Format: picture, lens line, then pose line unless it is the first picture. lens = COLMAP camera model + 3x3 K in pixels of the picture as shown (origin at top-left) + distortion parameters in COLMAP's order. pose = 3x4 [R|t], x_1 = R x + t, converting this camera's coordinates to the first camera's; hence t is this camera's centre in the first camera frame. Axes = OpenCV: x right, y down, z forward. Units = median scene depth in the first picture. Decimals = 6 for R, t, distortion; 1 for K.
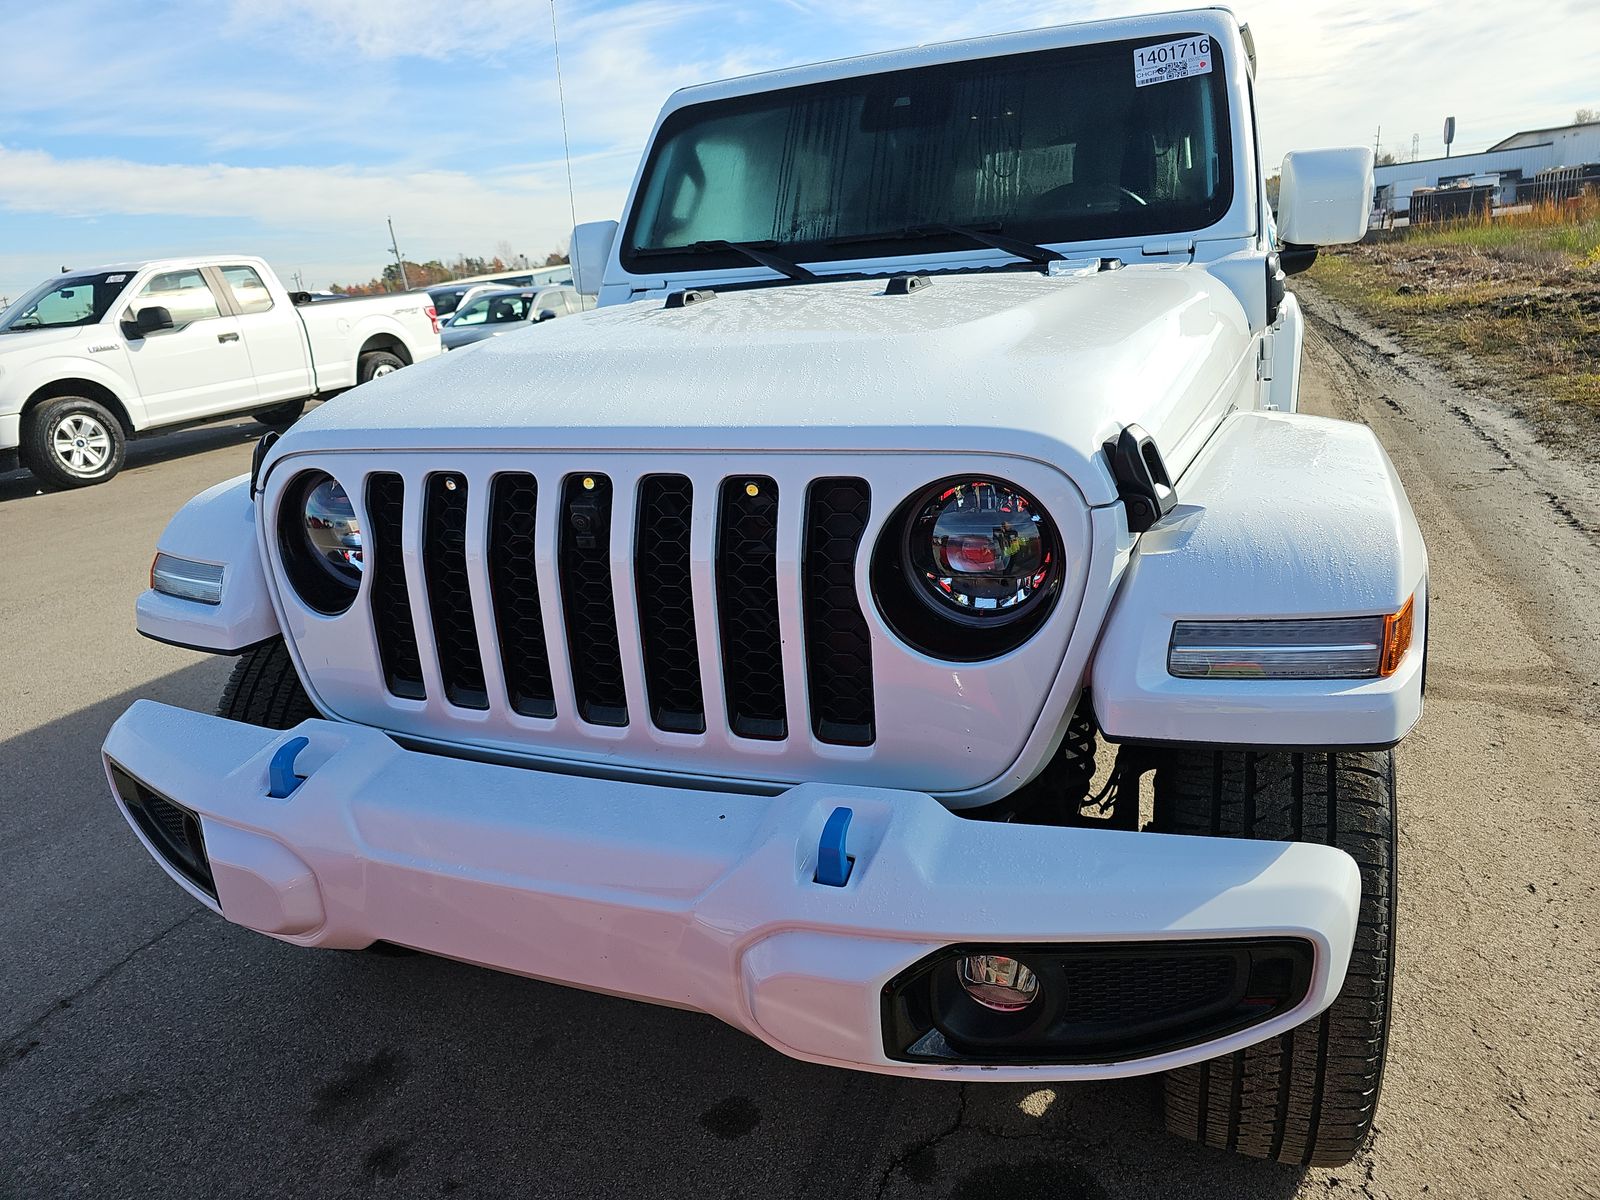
lens RADIAL K [[1123.1, 0, 800.0], [0, 1123.1, 600.0], [0, 0, 1]] dist [-0.001998, 0.001475]
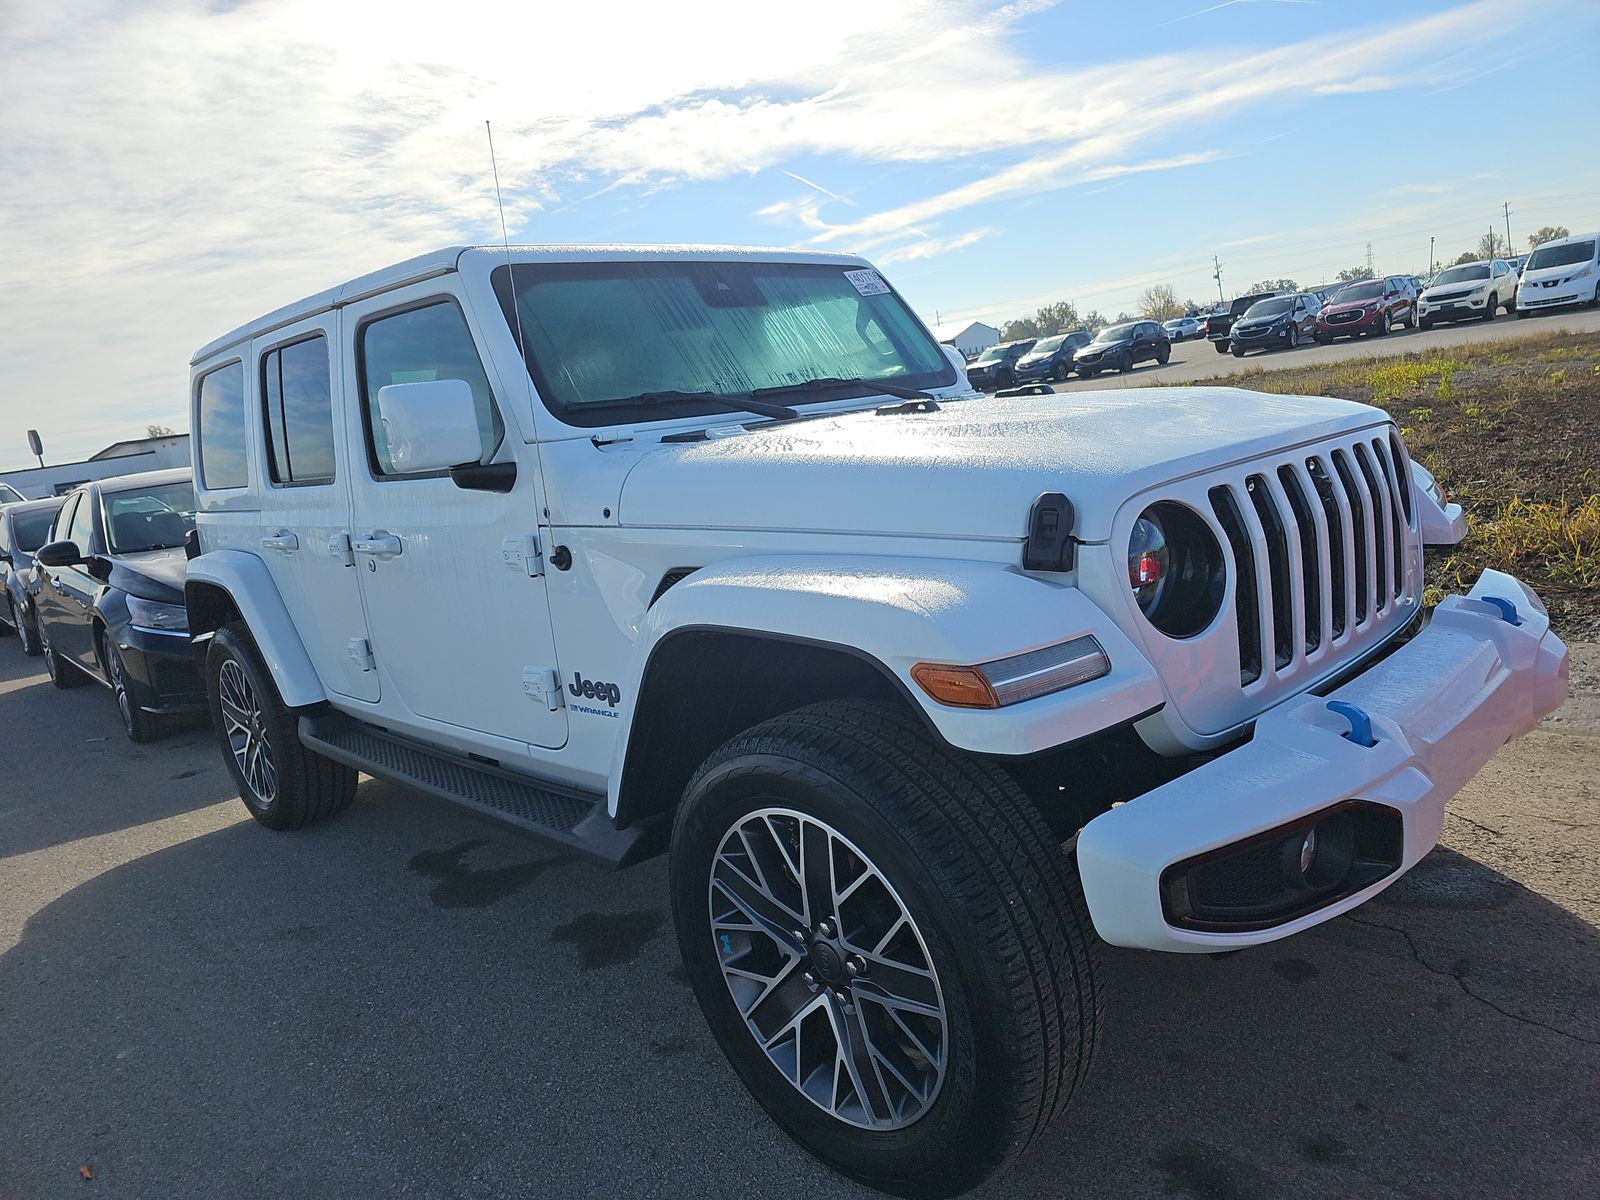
lens RADIAL K [[1123.1, 0, 800.0], [0, 1123.1, 600.0], [0, 0, 1]] dist [-0.001998, 0.001475]
pose [[0.381233, -0.123328, 0.916216, -1.074255], [0.364770, 0.930721, -0.026498, -0.086209], [-0.849473, 0.344310, 0.399808, 0.616799]]
